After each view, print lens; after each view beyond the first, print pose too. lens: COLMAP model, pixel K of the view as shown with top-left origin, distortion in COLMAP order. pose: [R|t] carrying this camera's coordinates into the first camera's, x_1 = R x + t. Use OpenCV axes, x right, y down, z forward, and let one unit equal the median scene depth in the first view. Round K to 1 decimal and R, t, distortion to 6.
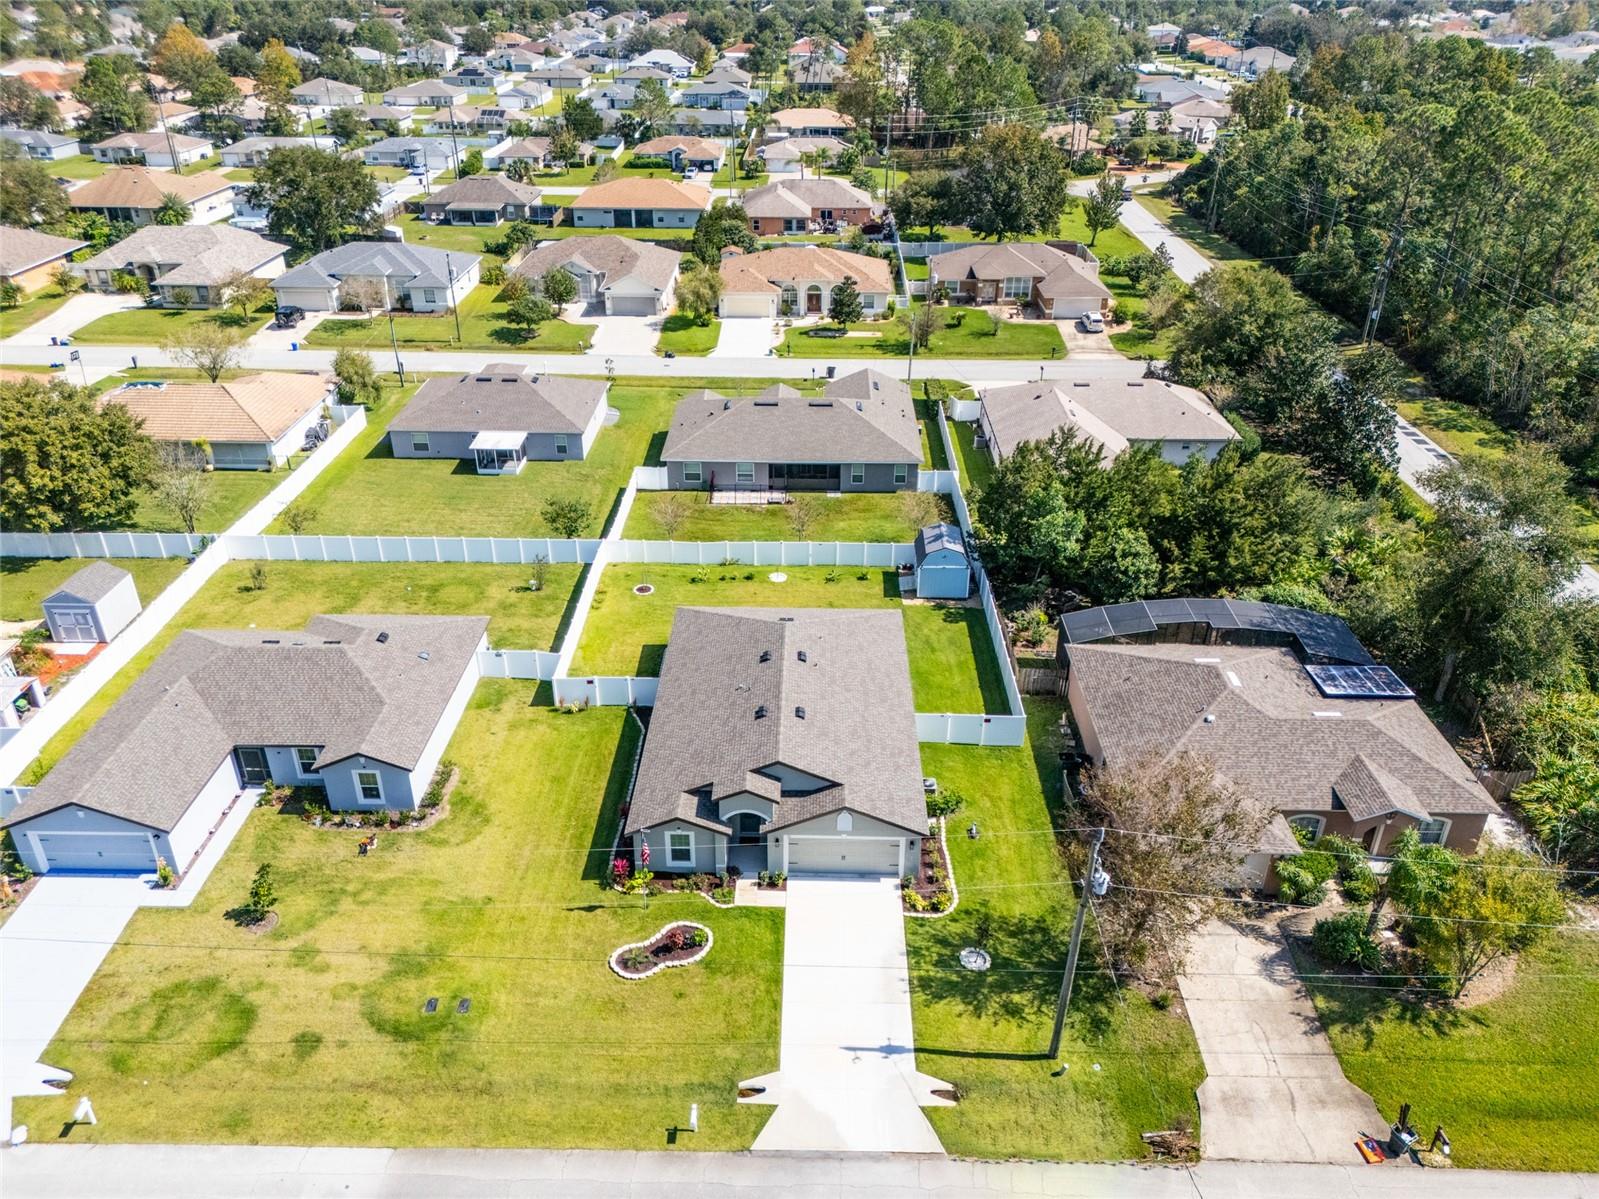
lens RADIAL K [[1171.1, 0, 799.5], [0, 1171.1, 599.5], [0, 0, 1]] dist [0.069550, -0.068396]
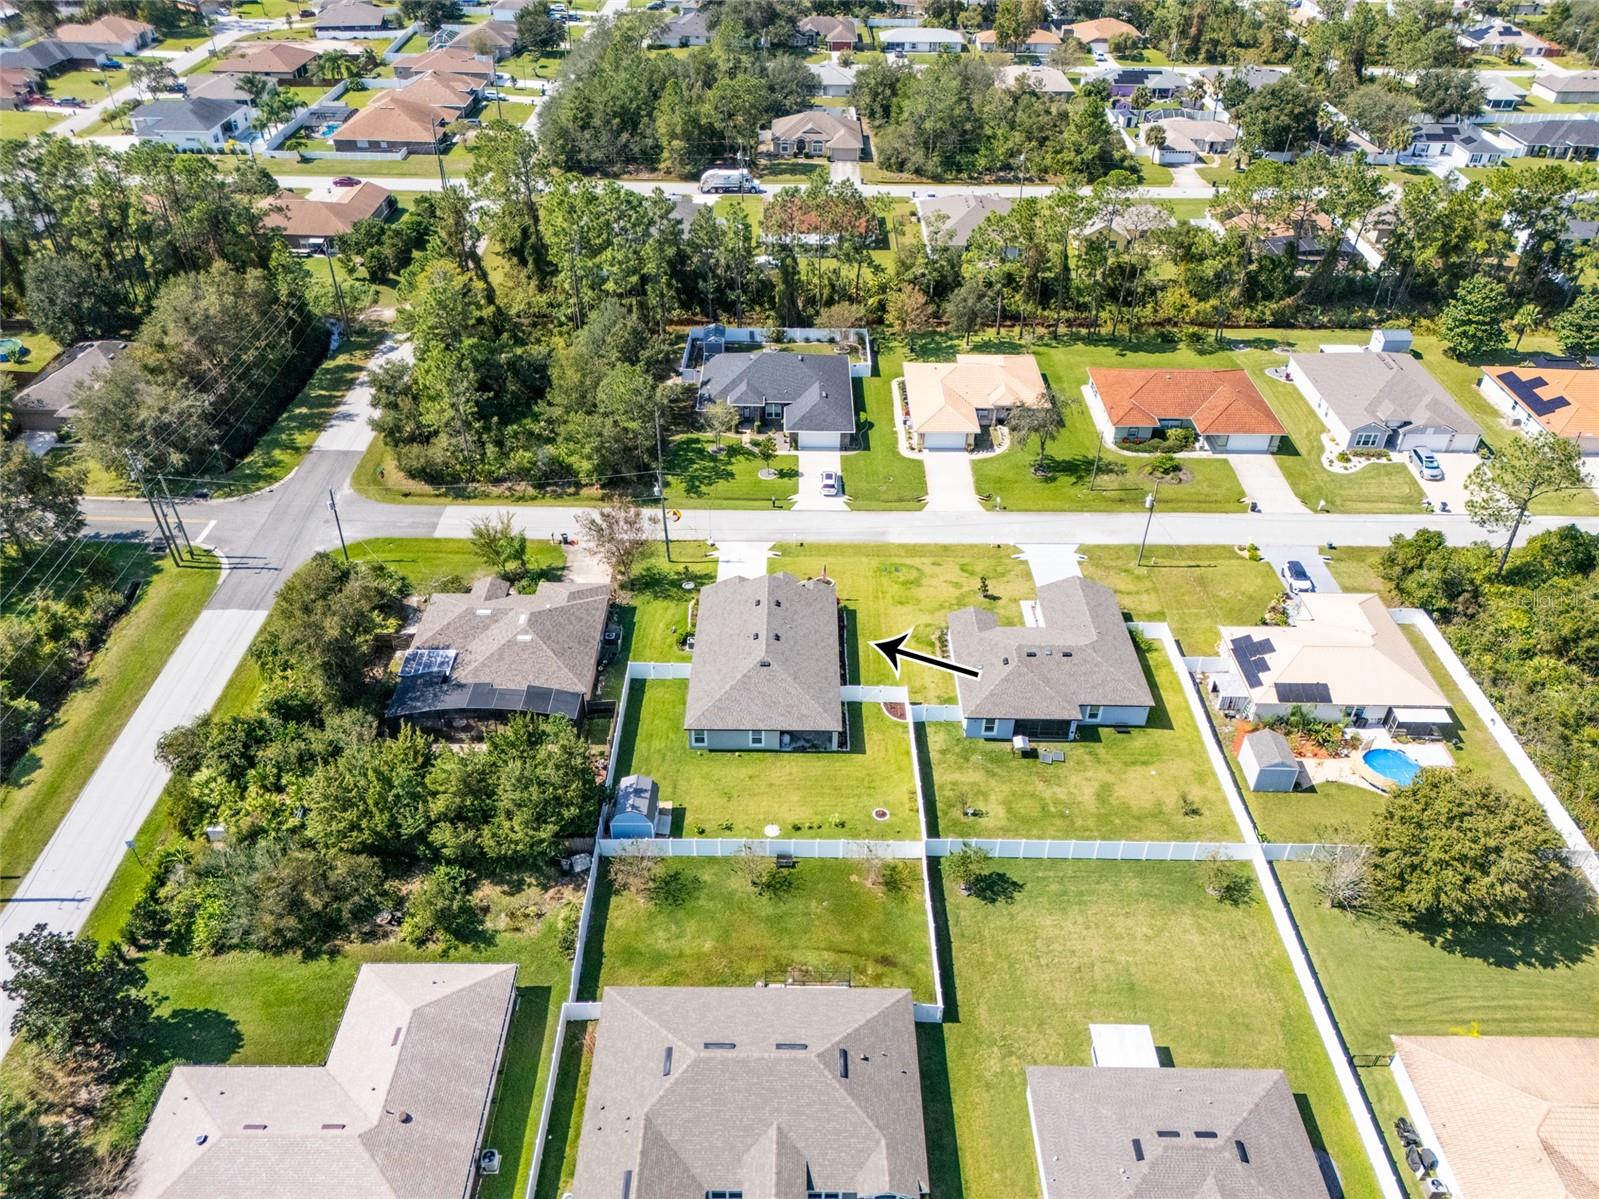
lens RADIAL K [[1171.1, 0, 799.5], [0, 1171.1, 599.5], [0, 0, 1]] dist [0.069550, -0.068396]
pose [[-0.999750, -0.003251, -0.022103, -0.022422], [-0.021441, 0.417544, 0.908404, -1.490265], [0.006276, 0.908651, -0.417509, 1.598742]]
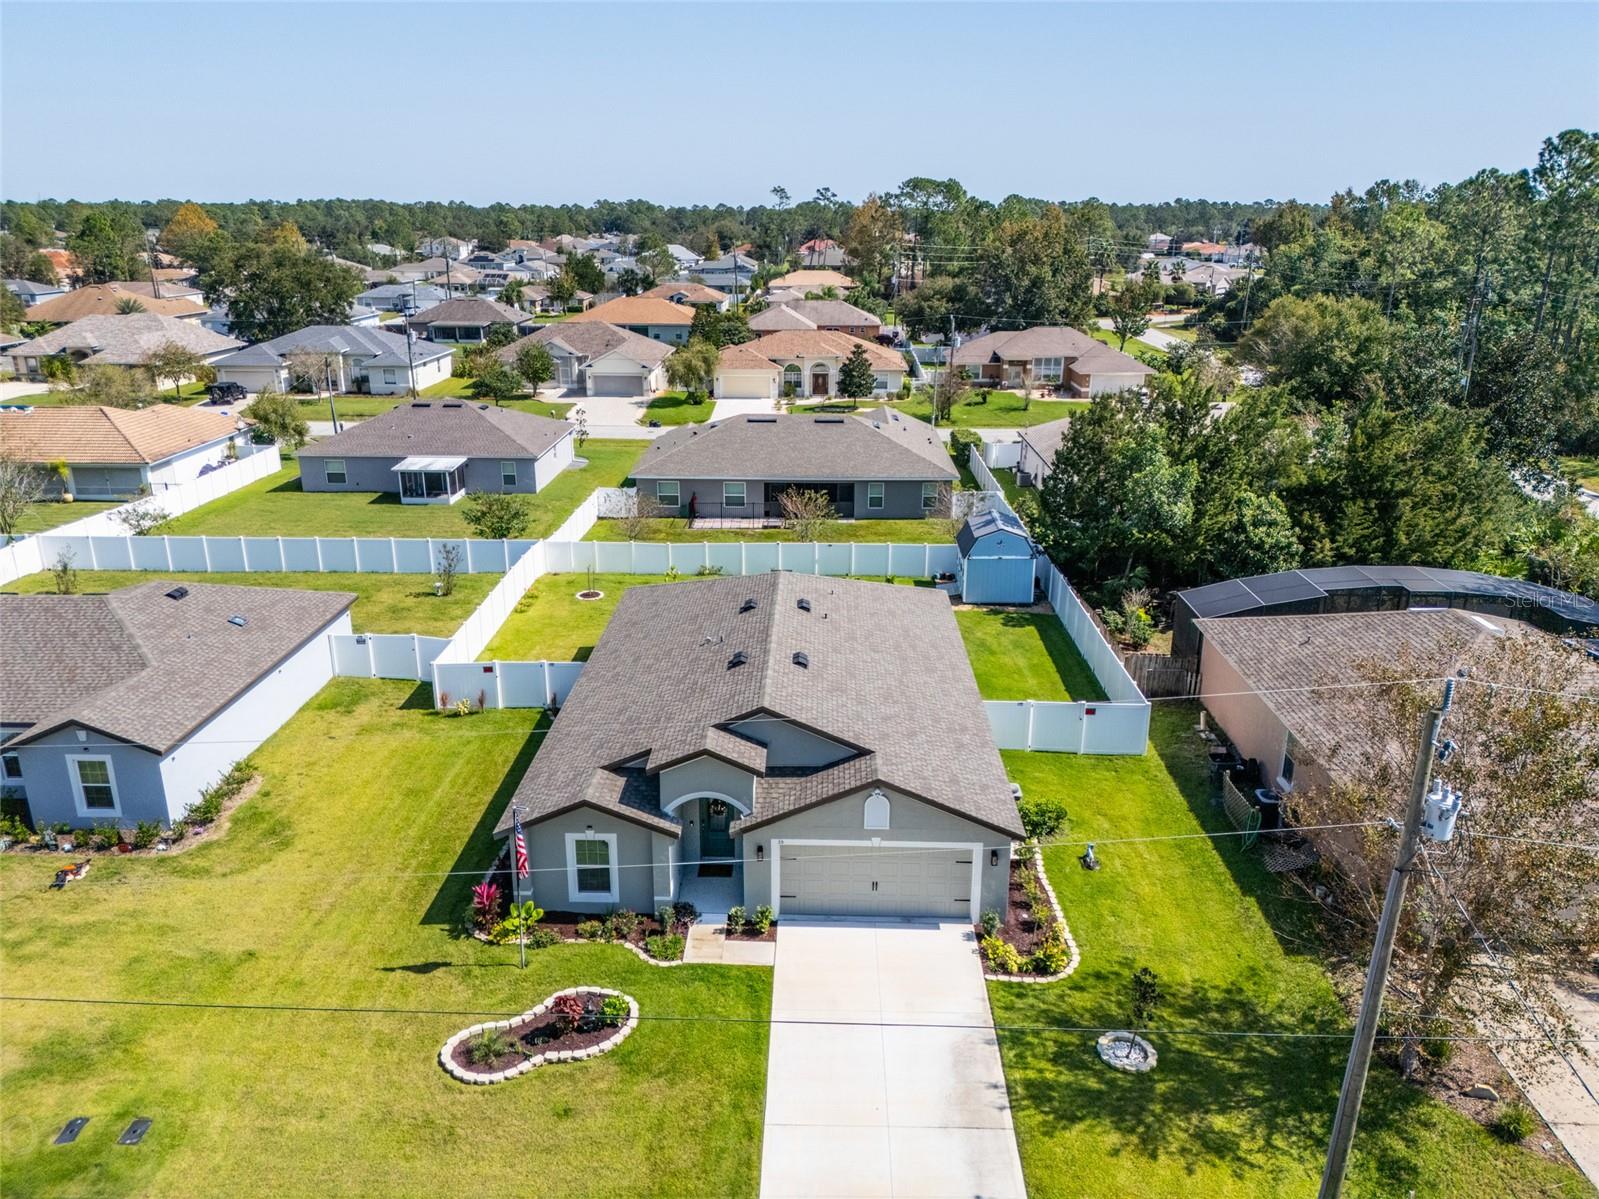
lens RADIAL K [[1171.1, 0, 799.5], [0, 1171.1, 599.5], [0, 0, 1]] dist [0.069550, -0.068396]
pose [[0.999984, -0.001159, -0.005560, 0.003012], [0.000119, 0.983019, -0.183502, 0.156992], [0.005679, 0.183498, 0.983004, 0.337464]]
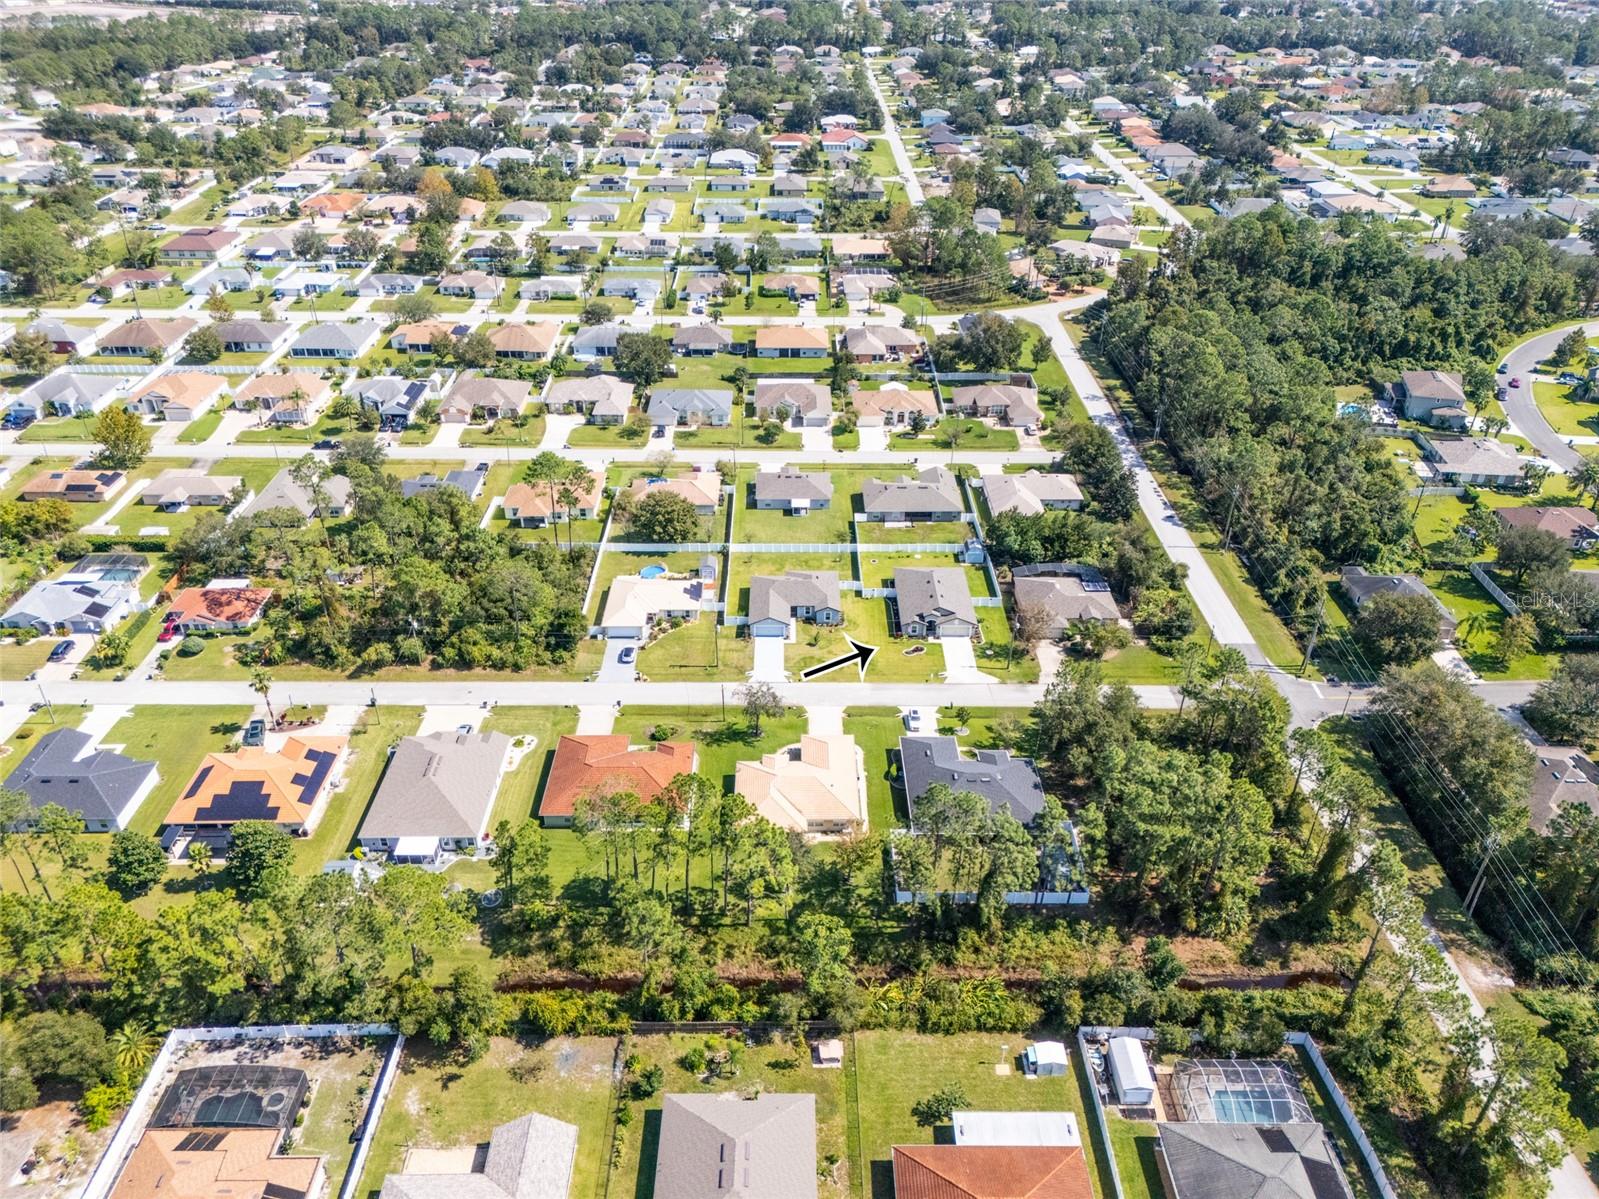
lens RADIAL K [[1171.1, 0, 799.5], [0, 1171.1, 599.5], [0, 0, 1]] dist [0.069550, -0.068396]
pose [[0.999722, -0.009766, 0.021476, -0.475281], [0.008727, 0.998811, 0.047969, -0.067156], [-0.021919, -0.047768, 0.998618, -2.430585]]
